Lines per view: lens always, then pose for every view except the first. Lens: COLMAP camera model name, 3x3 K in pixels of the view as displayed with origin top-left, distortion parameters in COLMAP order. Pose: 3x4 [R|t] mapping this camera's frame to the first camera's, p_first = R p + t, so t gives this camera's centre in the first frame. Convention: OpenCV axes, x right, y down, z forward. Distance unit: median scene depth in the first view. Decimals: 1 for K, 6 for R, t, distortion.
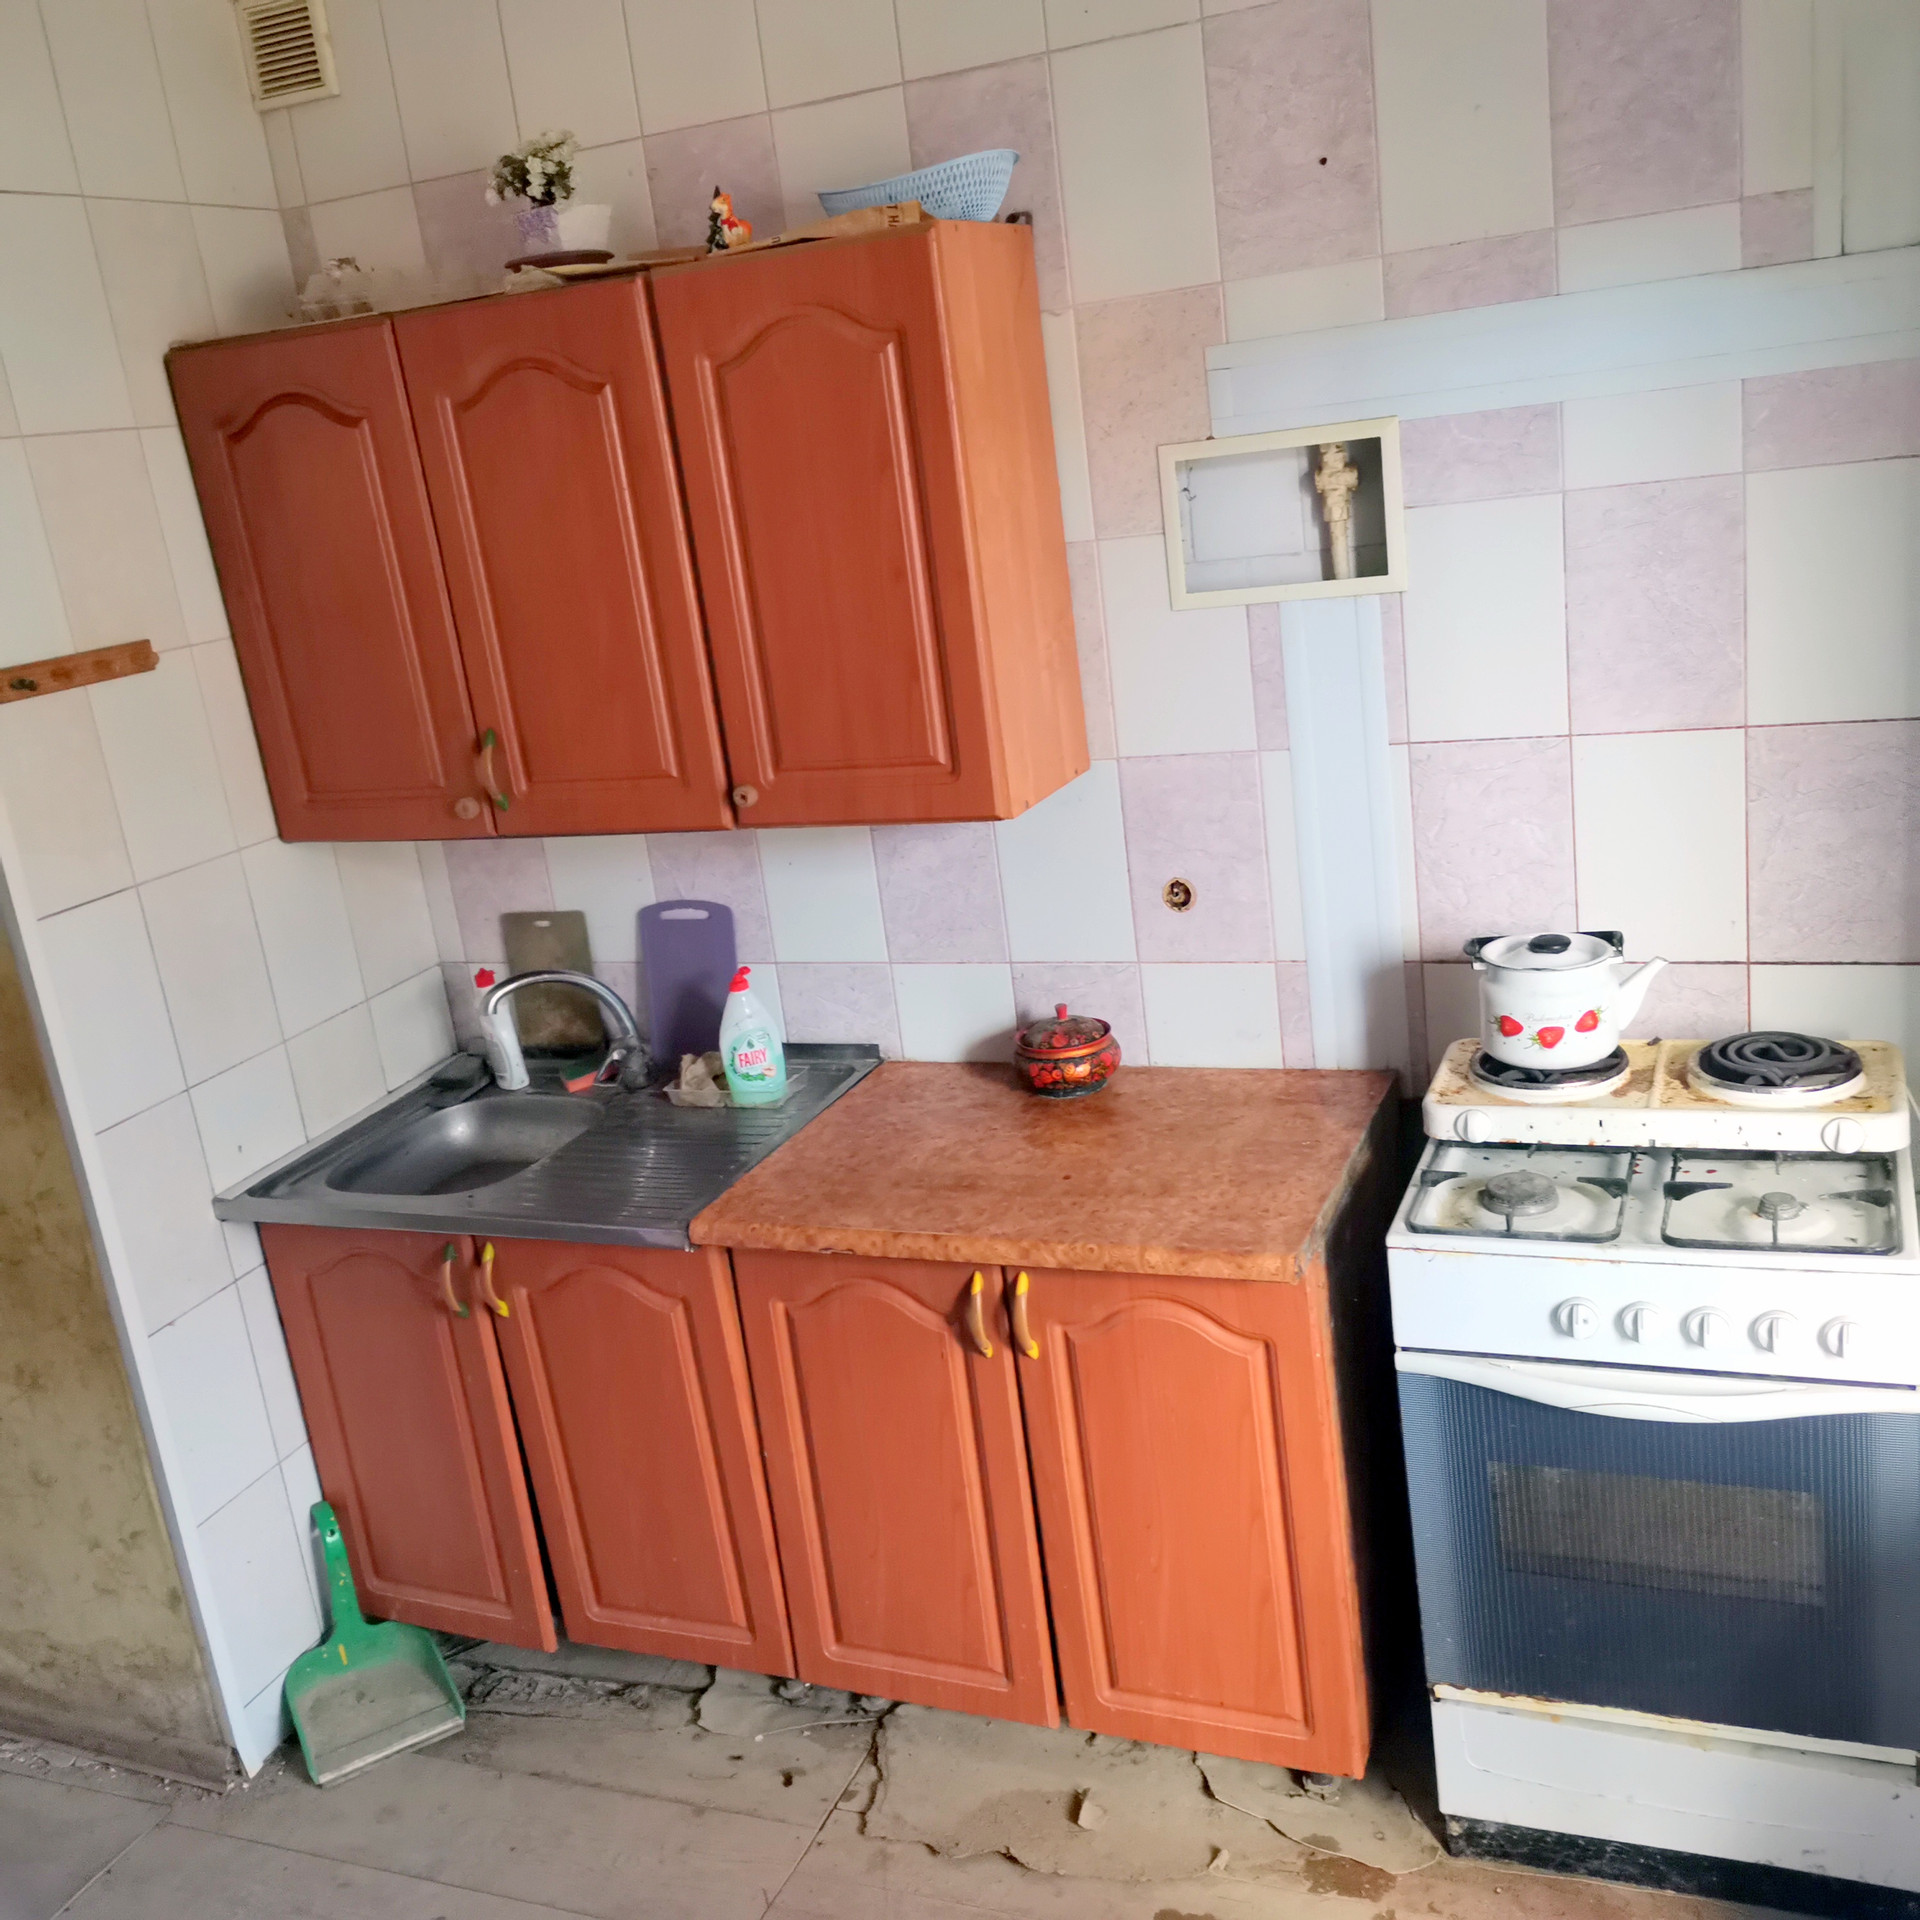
lens RADIAL K [[1902.6, 0, 960.0], [0, 1902.6, 960.0], [0, 0, 1]] dist [0.099476, -0.136758]
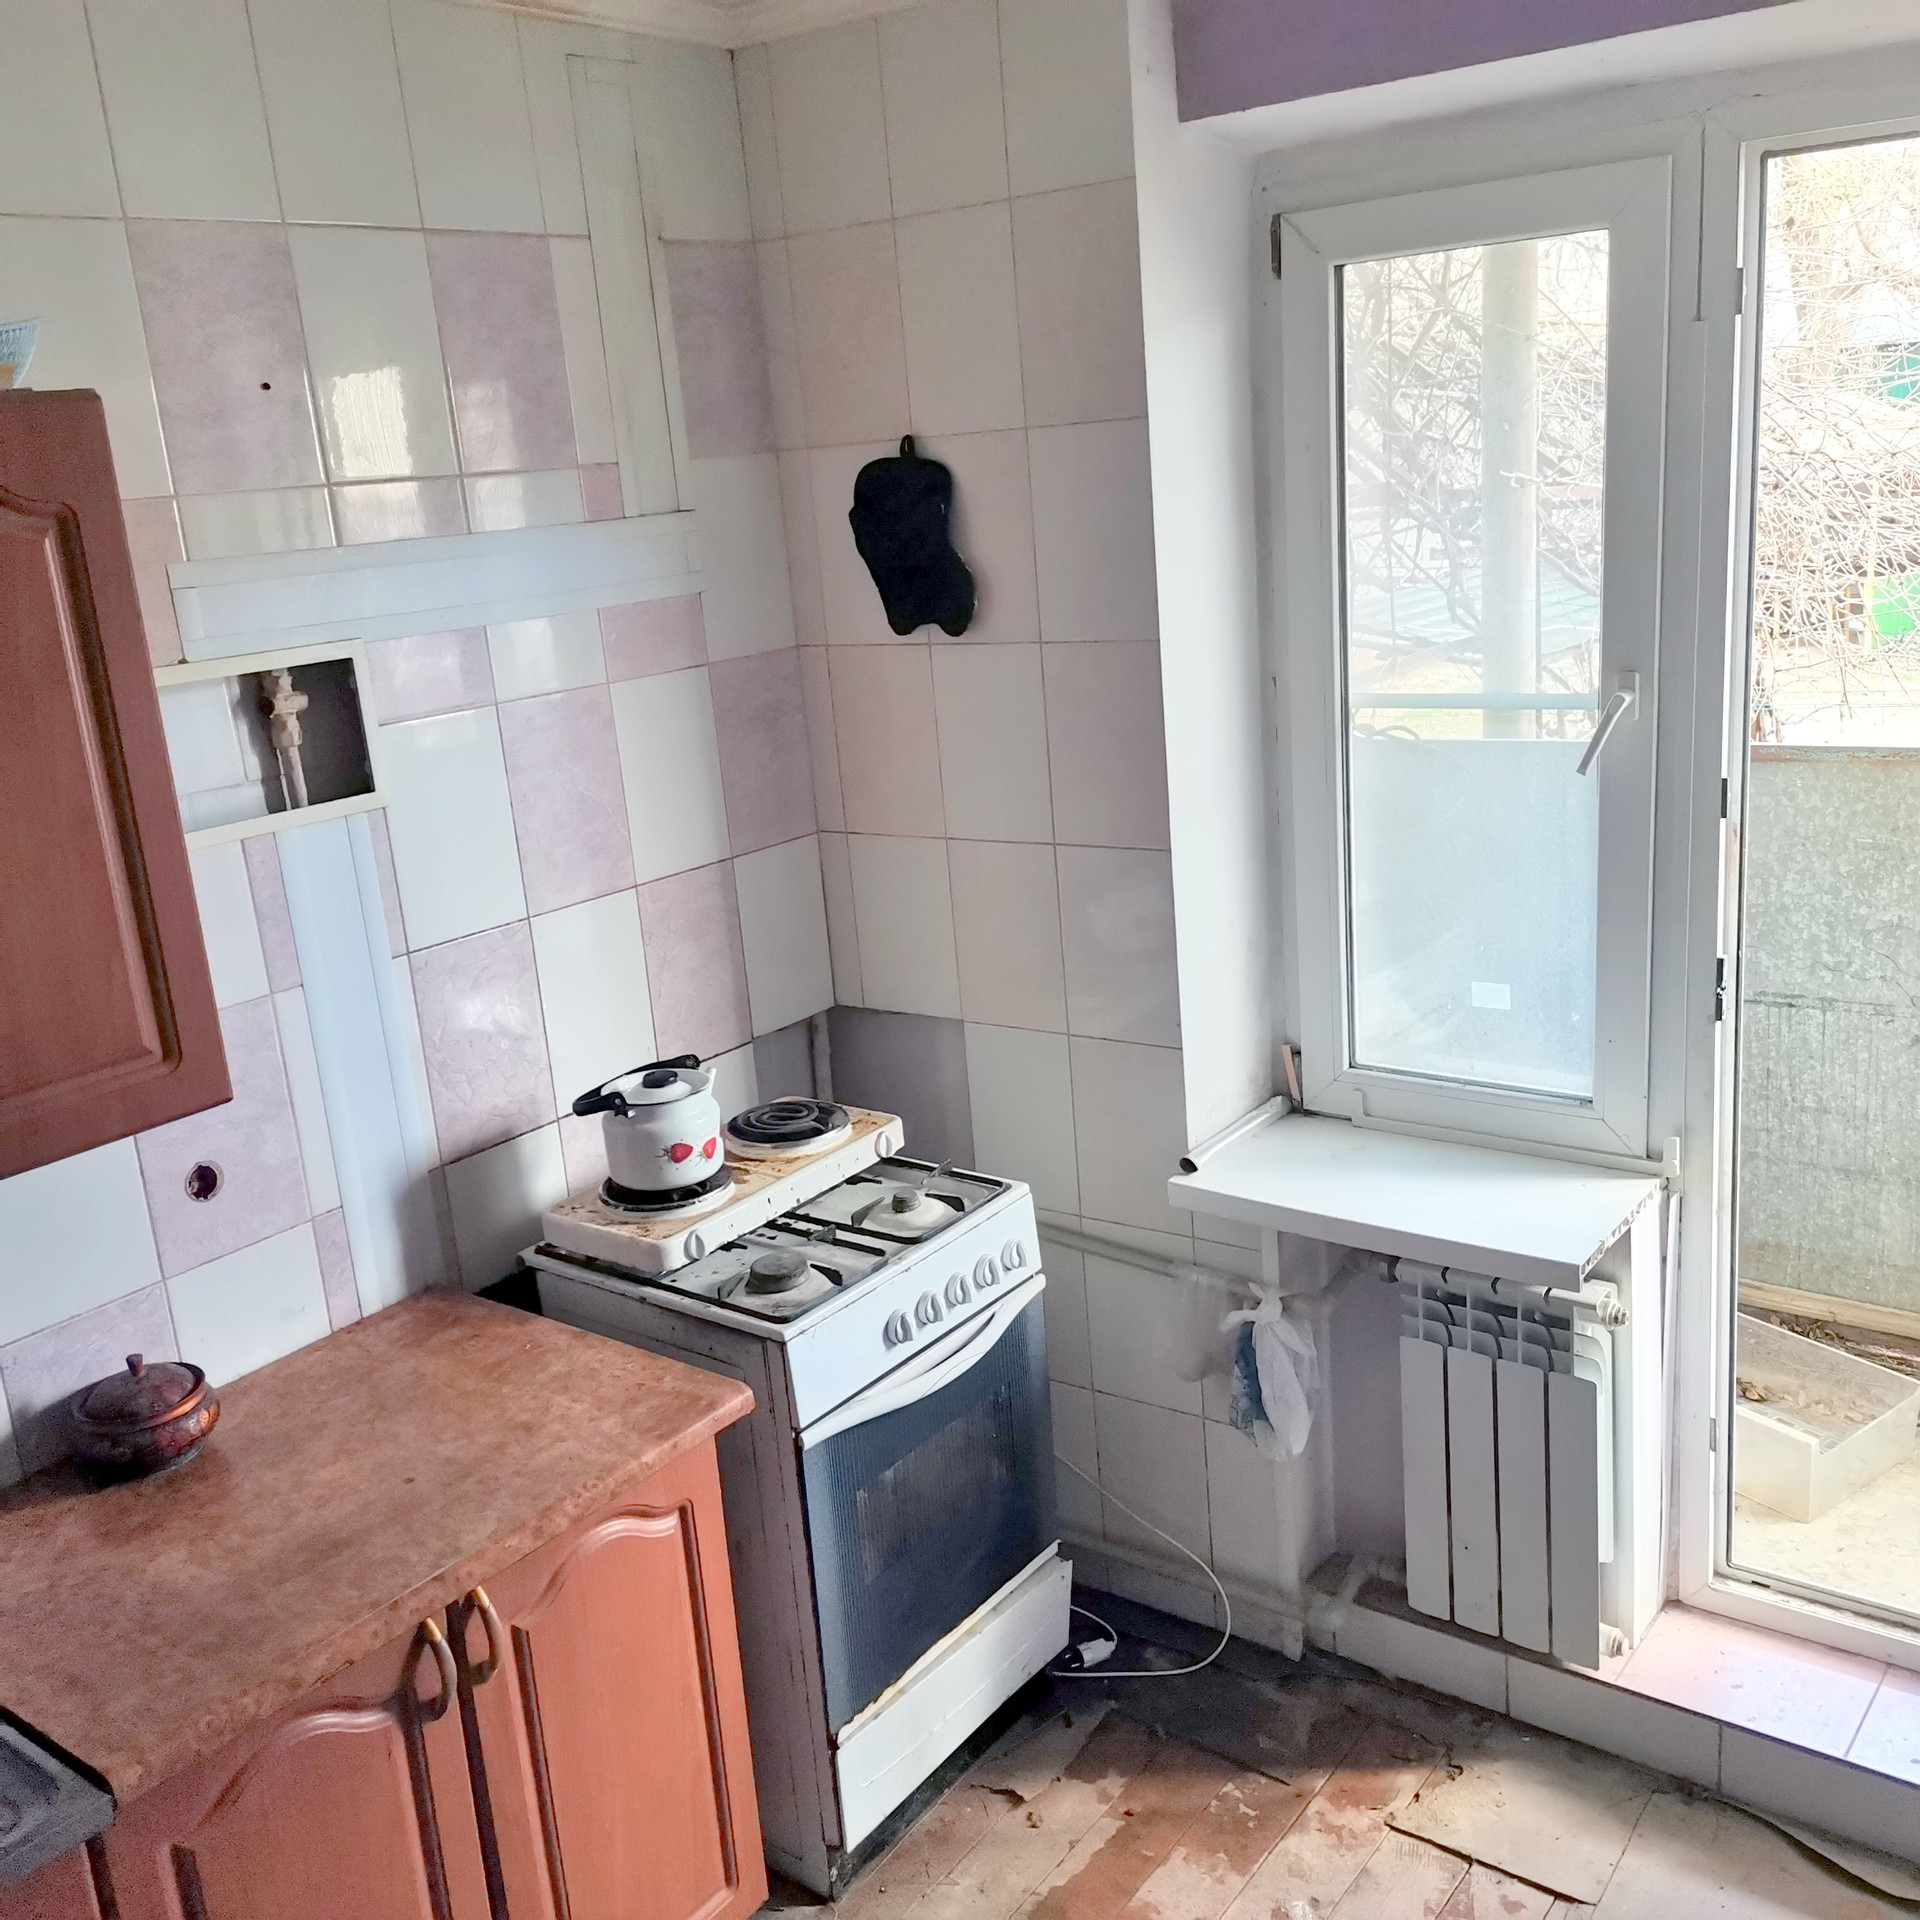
lens RADIAL K [[1902.6, 0, 960.0], [0, 1902.6, 960.0], [0, 0, 1]] dist [0.099476, -0.136758]
pose [[0.267066, -0.150504, 0.951853, -0.663585], [0.312488, 0.947883, 0.062200, -0.083719], [-0.911607, 0.280831, 0.300178, 0.443173]]
